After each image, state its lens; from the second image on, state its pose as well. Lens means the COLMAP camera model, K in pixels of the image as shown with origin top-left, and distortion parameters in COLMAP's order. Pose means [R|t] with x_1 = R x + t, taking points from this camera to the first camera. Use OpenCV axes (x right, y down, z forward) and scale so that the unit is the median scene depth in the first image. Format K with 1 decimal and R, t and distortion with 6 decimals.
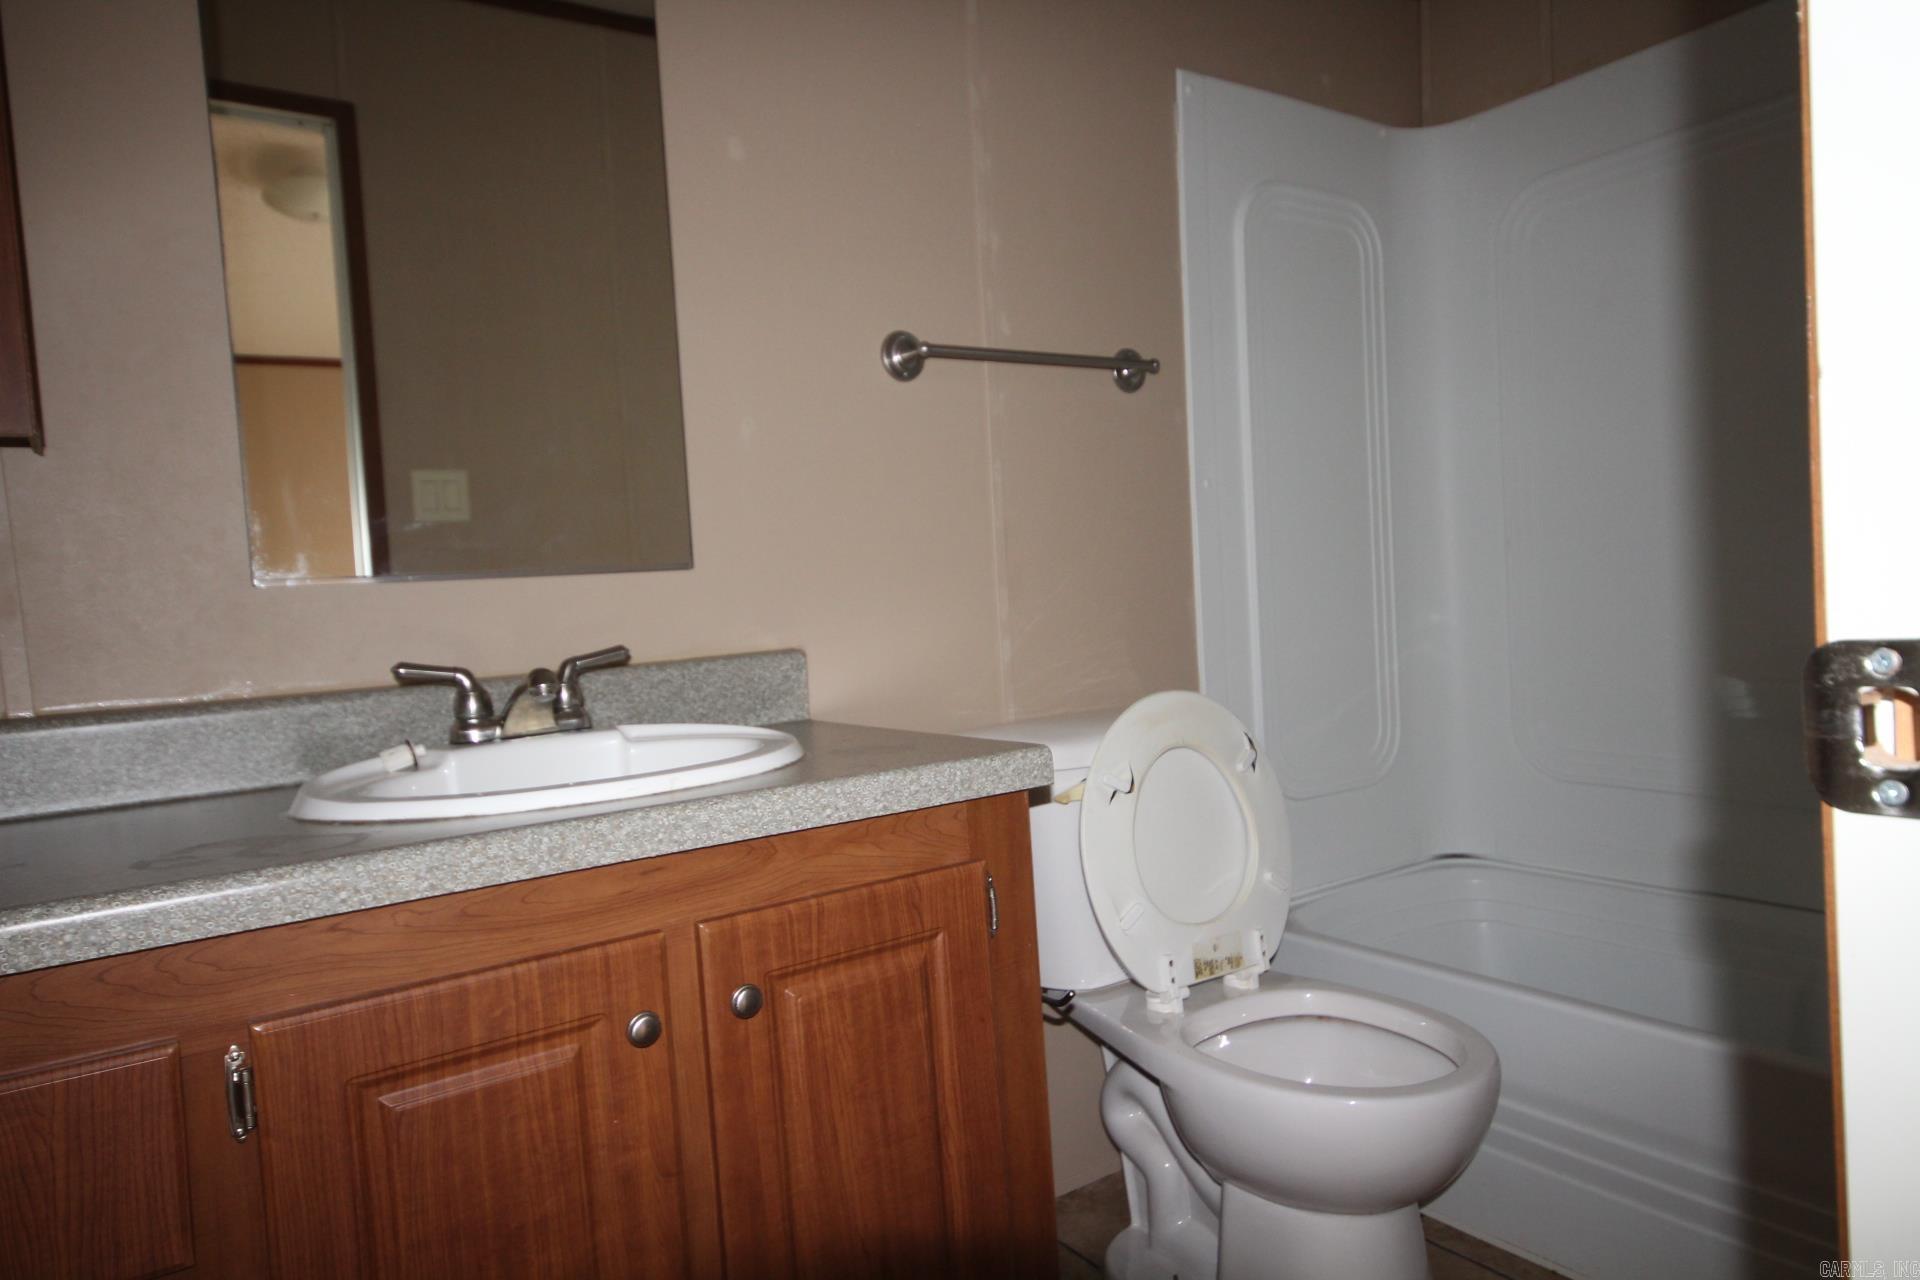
lens RADIAL K [[1271.8, 0, 960.0], [0, 1271.8, 640.0], [0, 0, 1]] dist [-0.005757, -0.001077]
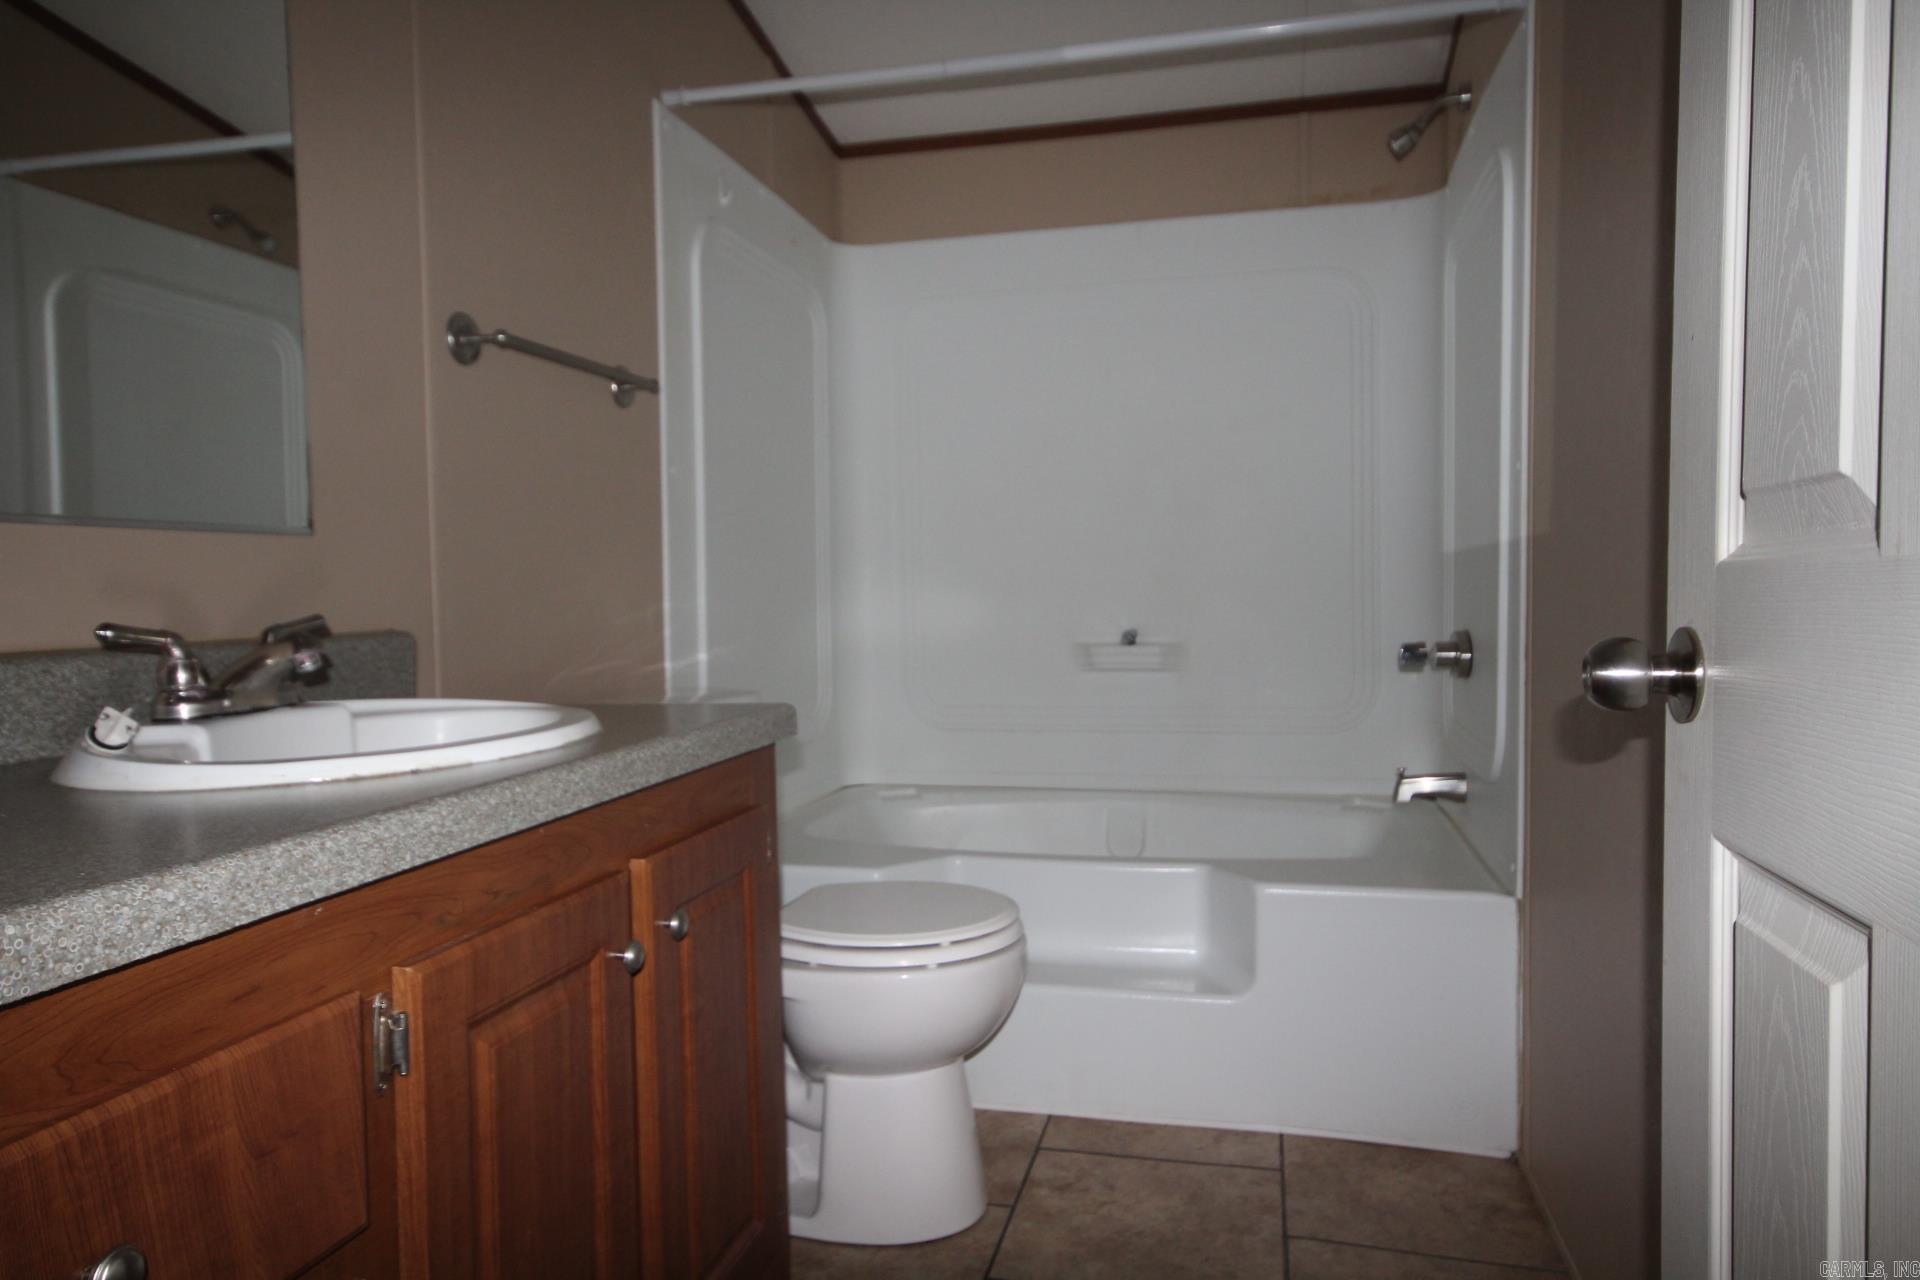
lens RADIAL K [[1271.8, 0, 960.0], [0, 1271.8, 640.0], [0, 0, 1]] dist [-0.005757, -0.001077]
pose [[0.764592, 0.023524, 0.644085, -0.533749], [-0.007982, 0.999603, -0.027033, 0.046136], [-0.644465, 0.015529, 0.764476, 0.007487]]
